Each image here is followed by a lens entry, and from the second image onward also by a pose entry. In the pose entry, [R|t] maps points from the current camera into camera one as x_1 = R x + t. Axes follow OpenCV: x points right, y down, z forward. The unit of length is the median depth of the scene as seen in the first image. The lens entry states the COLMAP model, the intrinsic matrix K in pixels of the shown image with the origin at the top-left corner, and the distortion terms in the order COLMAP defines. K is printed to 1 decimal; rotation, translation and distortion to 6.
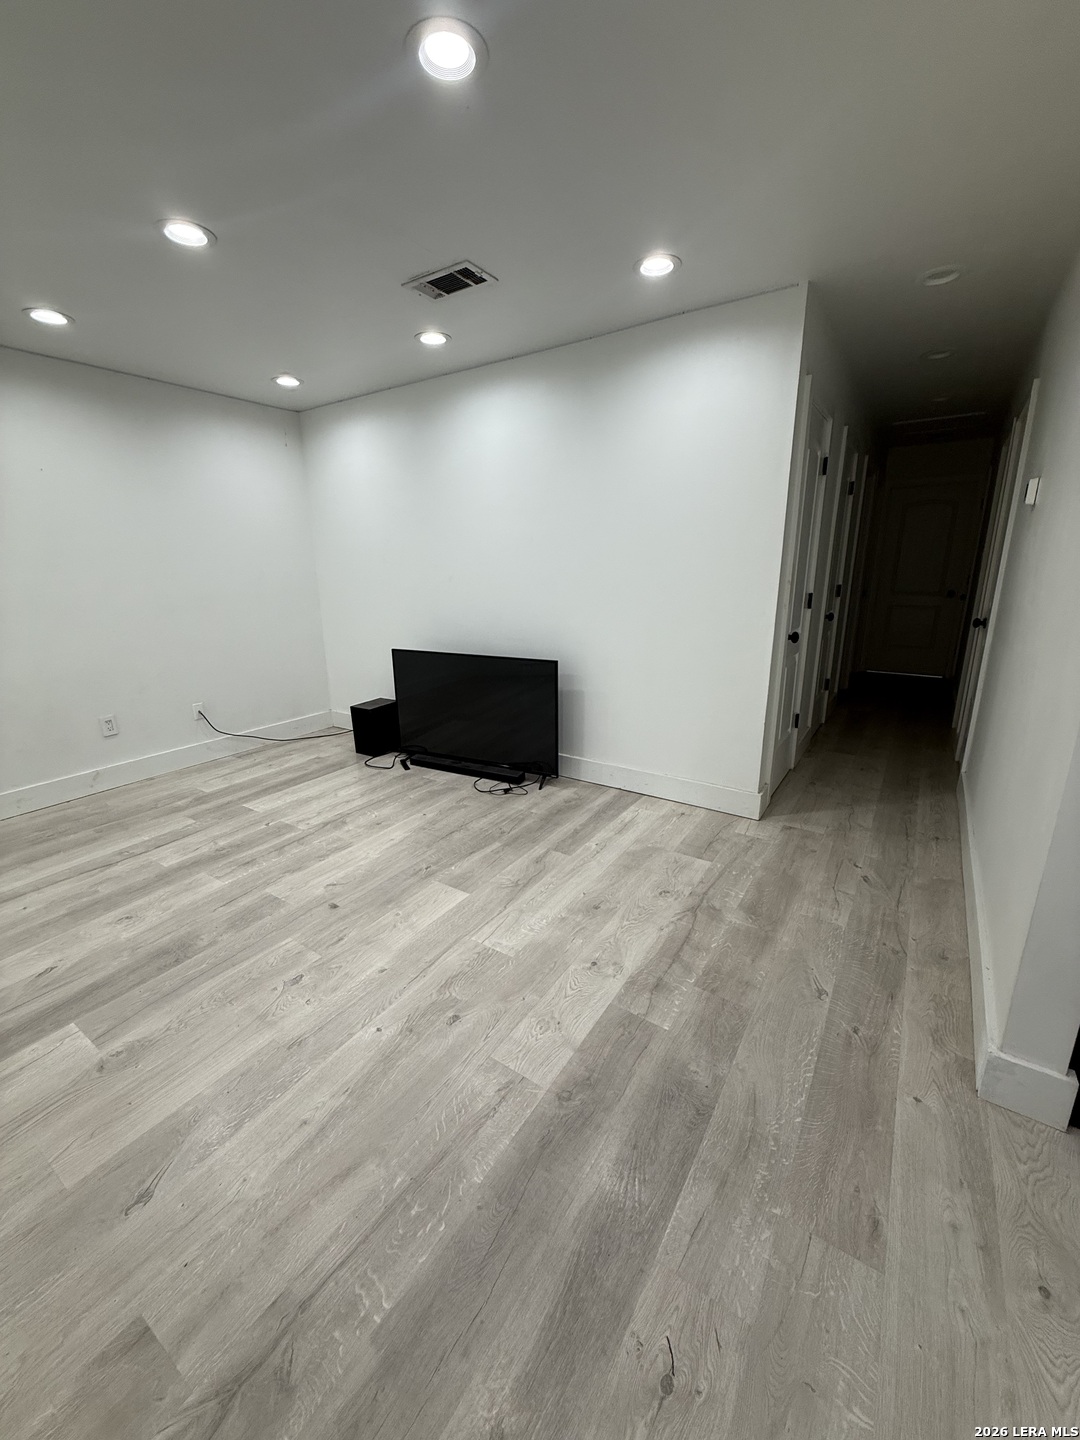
lens RADIAL K [[572.5, 0, 540.0], [0, 572.5, 720.0], [0, 0, 1]] dist [0.000696, -0.000184]
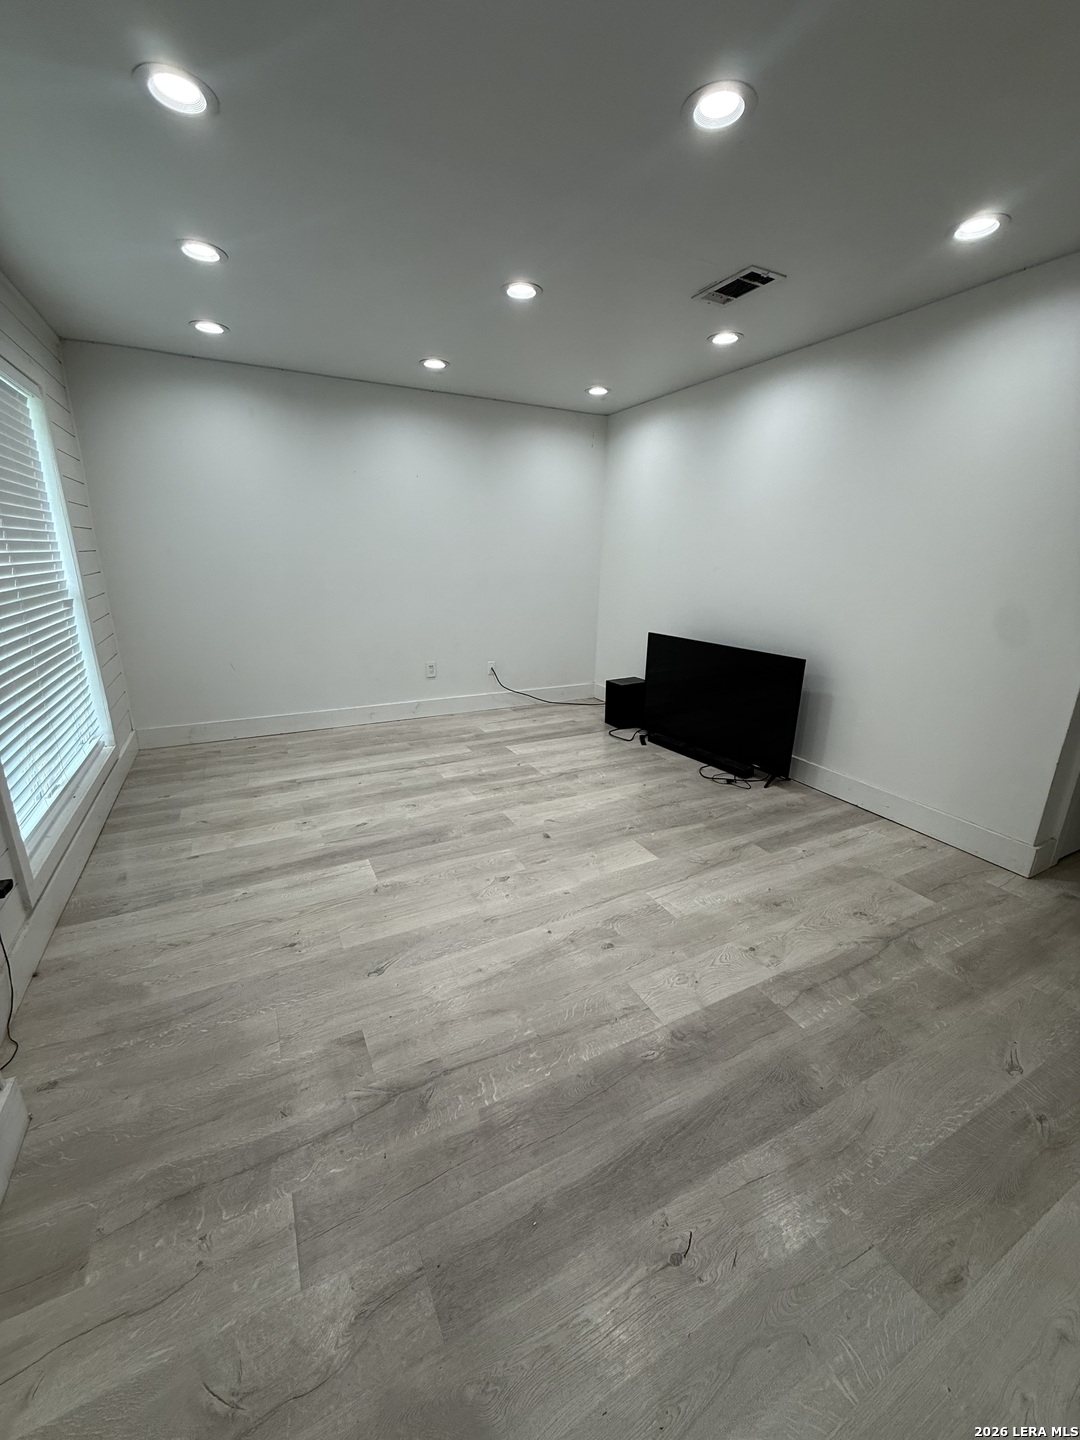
lens RADIAL K [[572.5, 0, 540.0], [0, 572.5, 720.0], [0, 0, 1]] dist [0.000696, -0.000184]
pose [[0.873966, 0.164039, -0.457466, 0.140357], [-0.155862, 0.986198, 0.055865, 0.017940], [0.460316, 0.022477, 0.887471, -0.084644]]
